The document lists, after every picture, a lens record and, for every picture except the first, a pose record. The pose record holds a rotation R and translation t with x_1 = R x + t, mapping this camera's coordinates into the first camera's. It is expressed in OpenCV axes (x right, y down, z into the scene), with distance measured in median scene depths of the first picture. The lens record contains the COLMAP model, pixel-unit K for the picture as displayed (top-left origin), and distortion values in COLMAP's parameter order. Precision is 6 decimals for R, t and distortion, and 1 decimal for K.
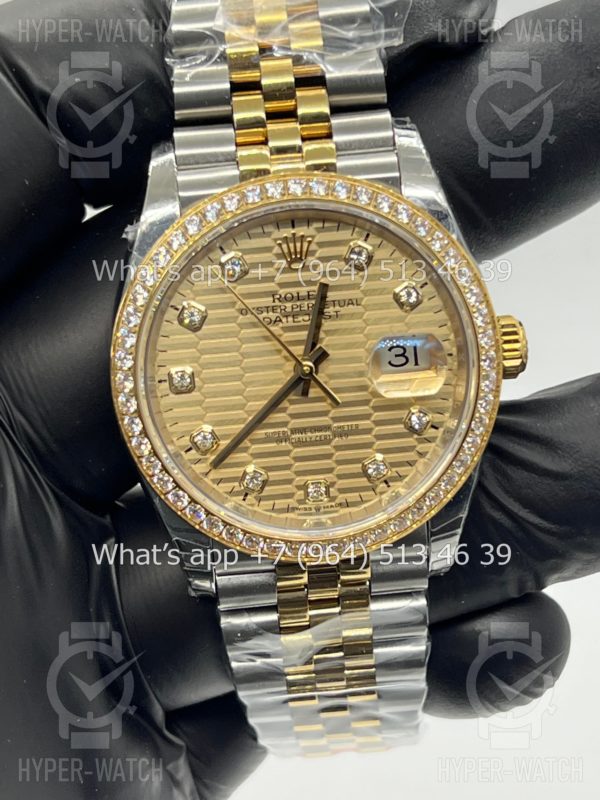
lens RADIAL K [[1839.6, 0, 297.5], [0, 1839.6, 394.1], [0, 0, 1]] dist [0.181747, 0.000000]
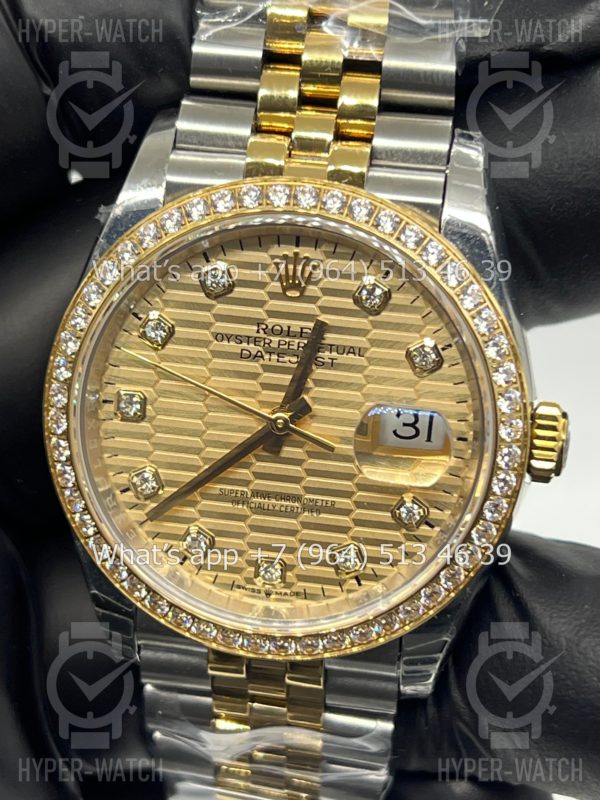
lens RADIAL K [[1839.6, 0, 295.7], [0, 1839.6, 386.2], [0, 0, 1]] dist [0.181747, 0.000000]
pose [[0.968195, 0.195653, -0.155942, 0.131392], [-0.188628, 0.980287, 0.058792, -0.076528], [0.164371, -0.027507, 0.986015, 0.210896]]
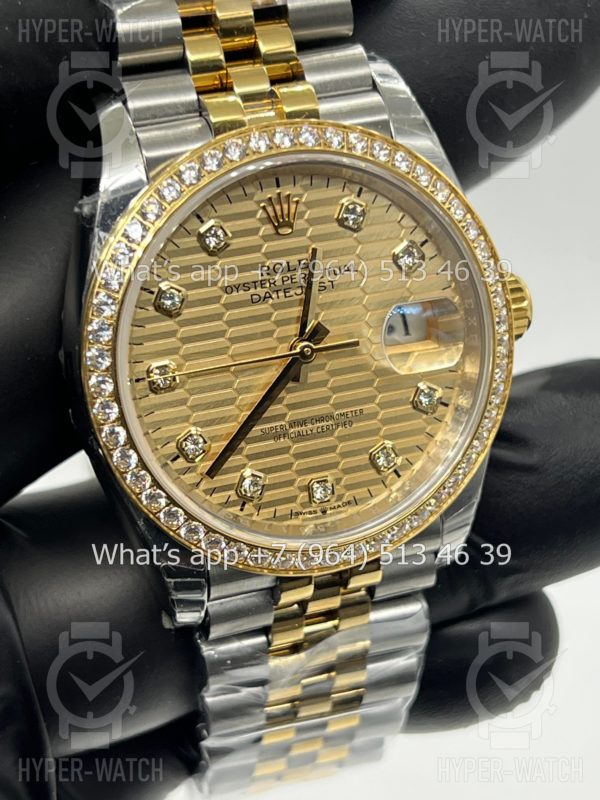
lens RADIAL K [[1839.6, 0, 299.7], [0, 1839.6, 400.0], [0, 0, 1]] dist [0.181747, 0.000000]
pose [[0.962139, -0.093226, 0.256121, -0.217555], [0.087806, 0.995606, 0.032544, -0.018656], [-0.258029, -0.008823, 0.966097, 0.170199]]
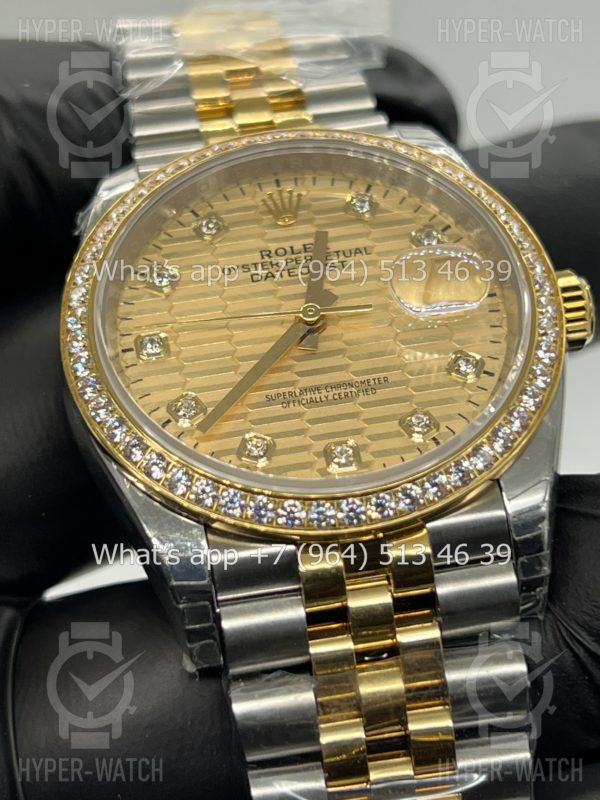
lens RADIAL K [[1839.6, 0, 296.5], [0, 1839.6, 401.2], [0, 0, 1]] dist [0.181747, 0.000000]
pose [[0.993357, -0.115031, 0.003153, -0.007804], [0.089955, 0.759144, -0.644677, 0.511419], [0.071764, 0.640677, 0.764449, 0.423568]]
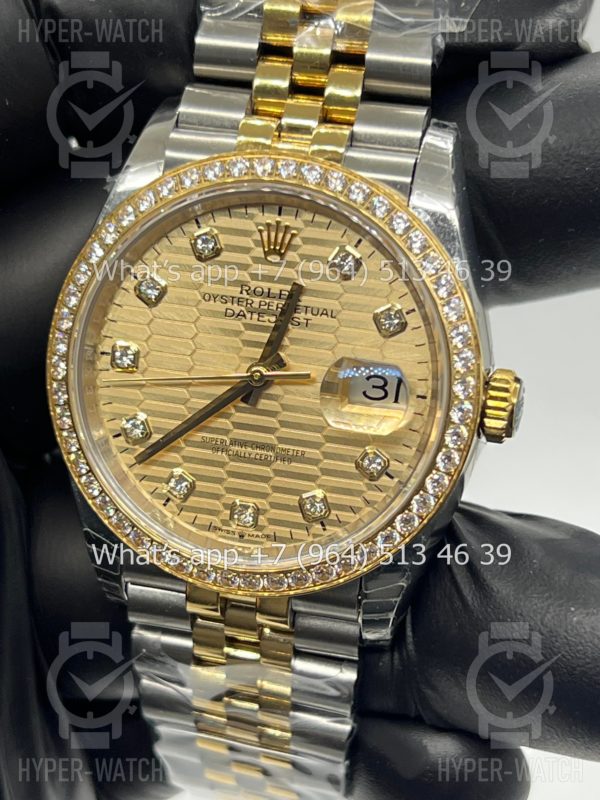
lens RADIAL K [[1839.6, 0, 303.2], [0, 1839.6, 430.8], [0, 0, 1]] dist [0.181747, 0.000000]
pose [[0.944945, 0.228293, -0.234440, 0.234970], [-0.231897, 0.972661, 0.012460, -0.003838], [0.230875, 0.042592, 0.972051, 0.150778]]
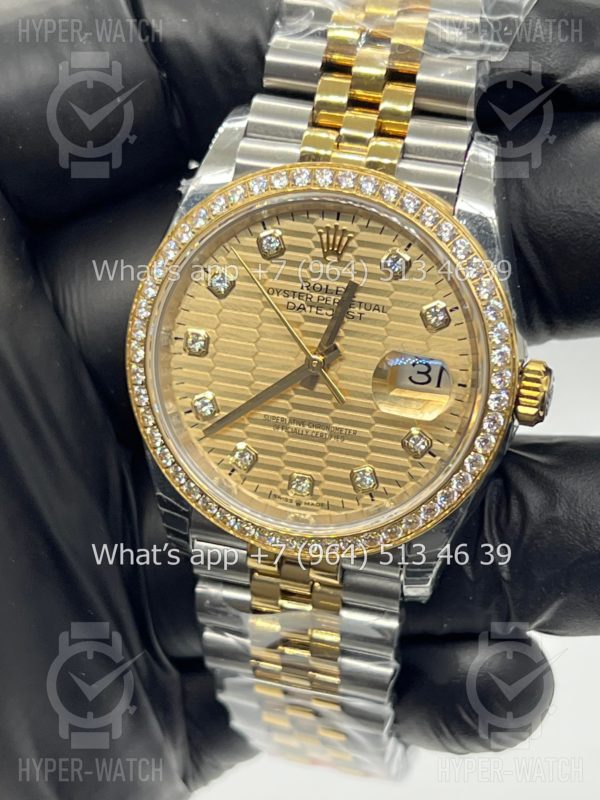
lens RADIAL K [[1839.6, 0, 298.1], [0, 1839.6, 396.5], [0, 0, 1]] dist [0.181747, 0.000000]
pose [[0.940381, 0.254160, -0.226022, 0.220635], [-0.246590, 0.967160, 0.061605, -0.053966], [0.234257, -0.002198, 0.972172, 0.041140]]
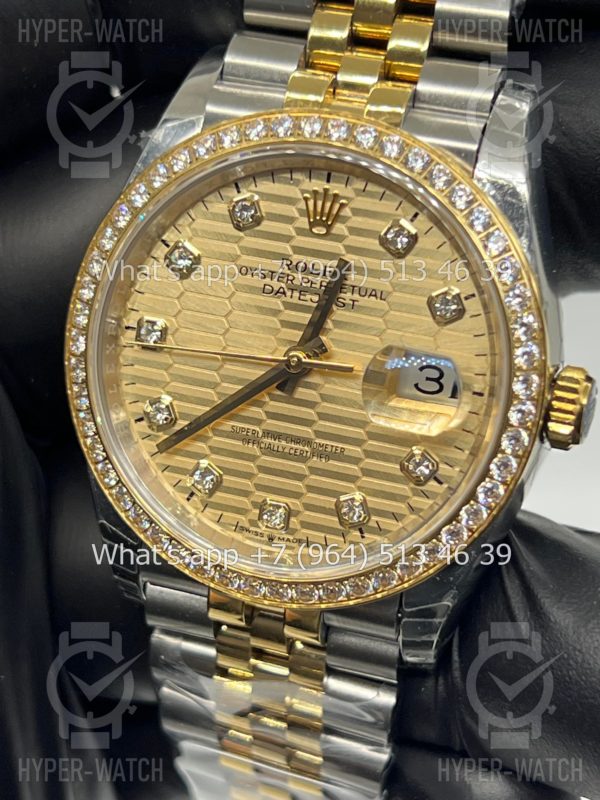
lens RADIAL K [[1839.6, 0, 302.3], [0, 1839.6, 403.2], [0, 0, 1]] dist [0.181747, 0.000000]
pose [[0.914310, 0.273572, -0.298656, 0.243839], [-0.275839, 0.960551, 0.035416, -0.024574], [0.296563, 0.050000, 0.953704, 0.252716]]
